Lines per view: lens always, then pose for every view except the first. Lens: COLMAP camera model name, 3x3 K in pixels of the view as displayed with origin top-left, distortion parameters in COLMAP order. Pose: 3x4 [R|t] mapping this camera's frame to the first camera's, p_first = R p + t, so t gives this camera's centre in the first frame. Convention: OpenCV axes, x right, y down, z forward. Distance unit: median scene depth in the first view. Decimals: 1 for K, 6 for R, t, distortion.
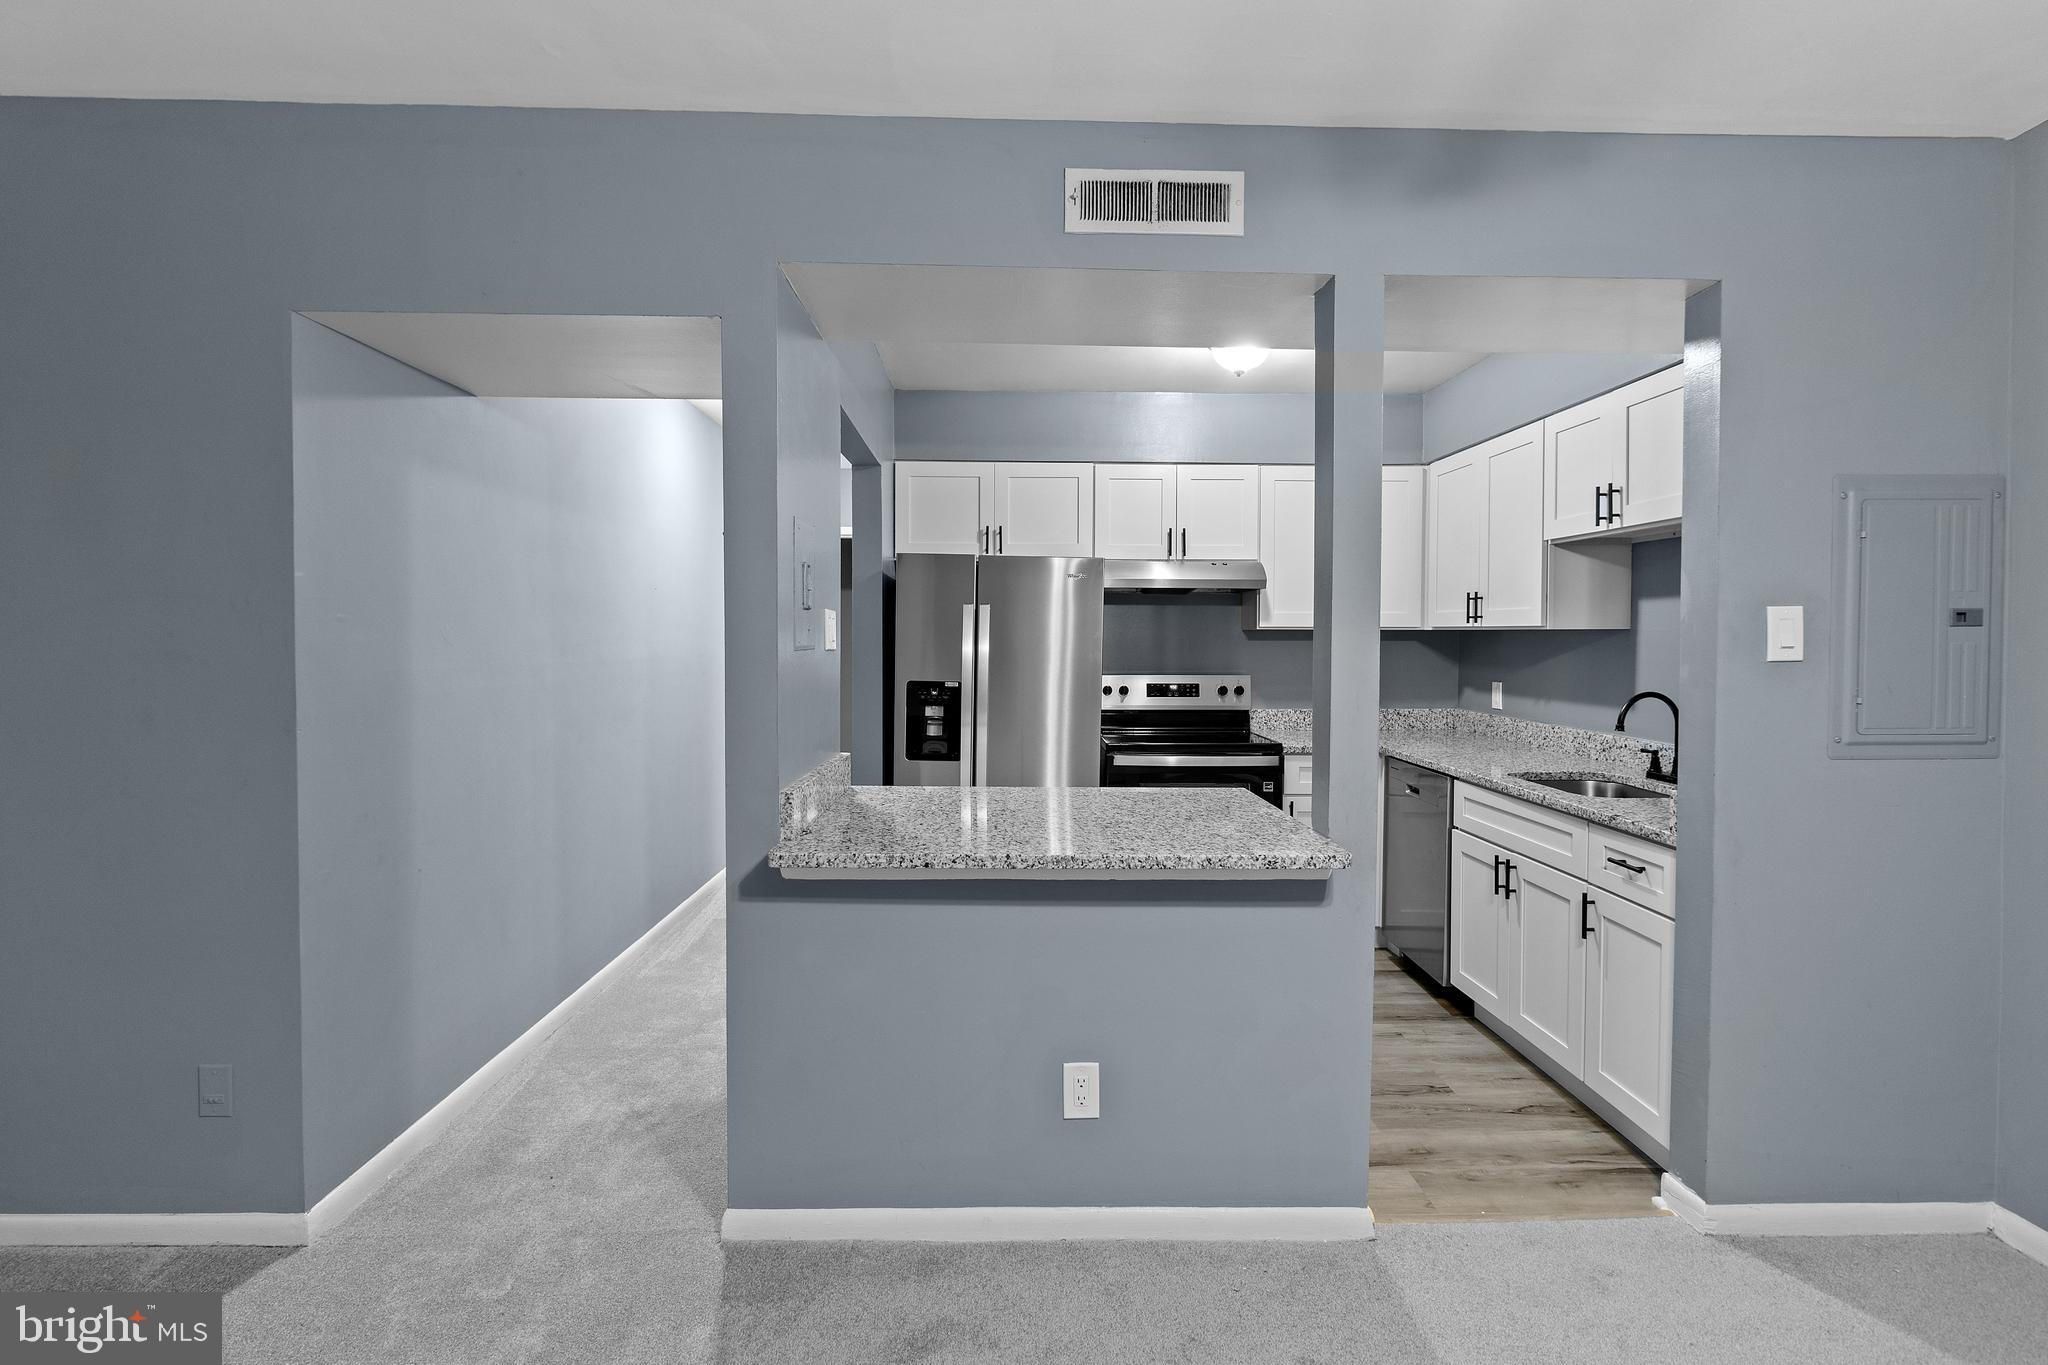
lens RADIAL K [[970.4, 0, 1104.5], [0, 970.4, 660.1], [0, 0, 1]] dist [0.000637, 0.000073]
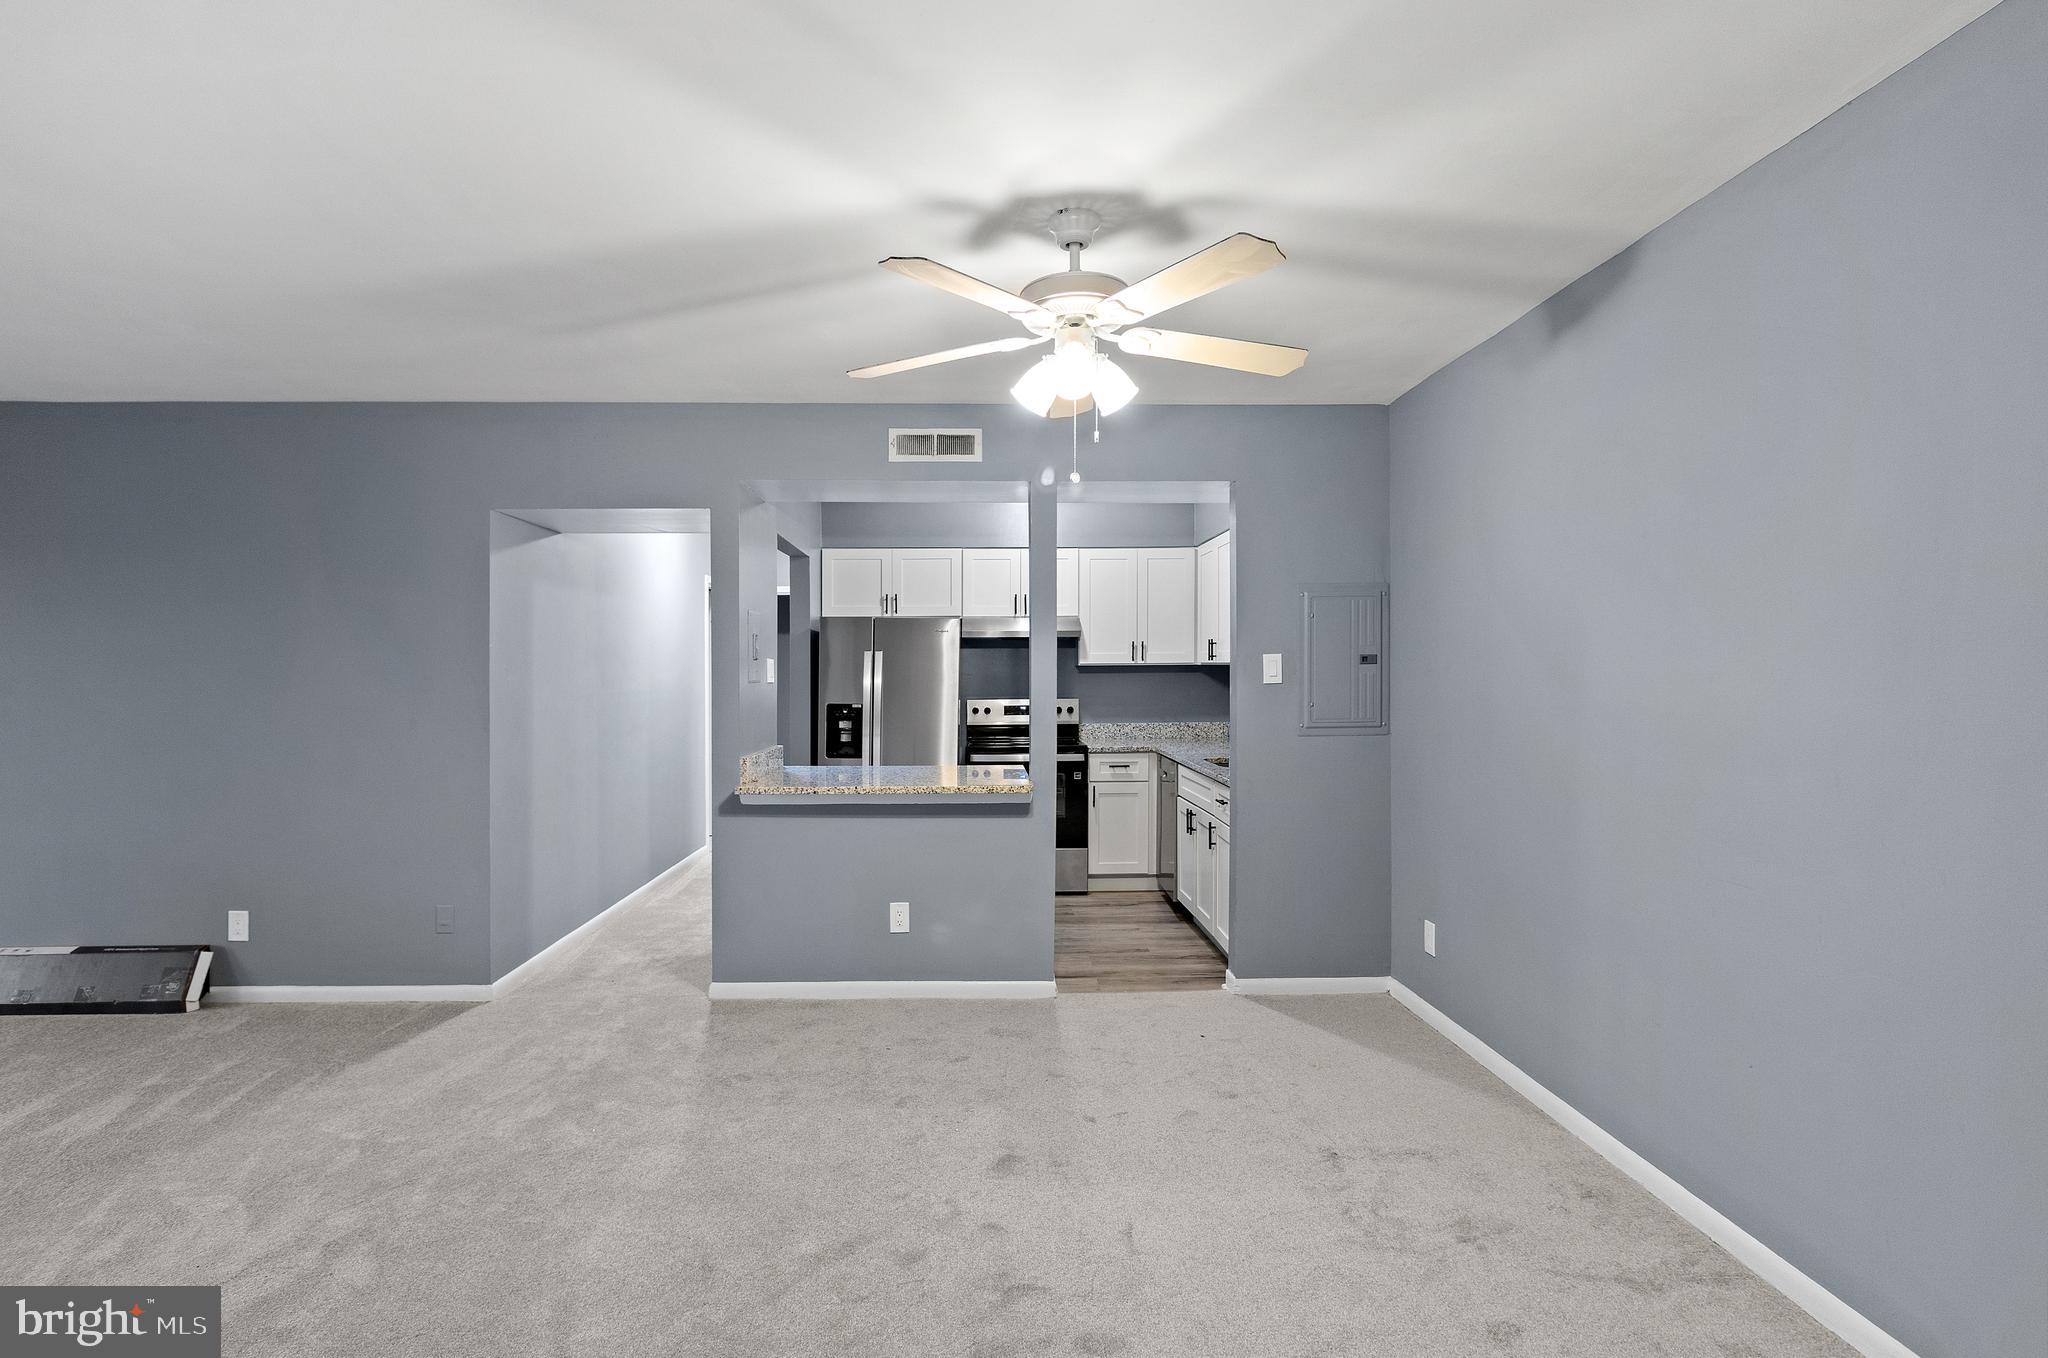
lens RADIAL K [[948.1, 0, 1018.3], [0, 948.1, 658.3], [0, 0, 1]] dist [-0.000570, 0.000032]
pose [[0.999189, -0.010366, -0.038901, 0.174701], [0.008973, 0.999318, -0.035812, 0.008151], [0.039246, 0.035434, 0.998601, -0.516229]]
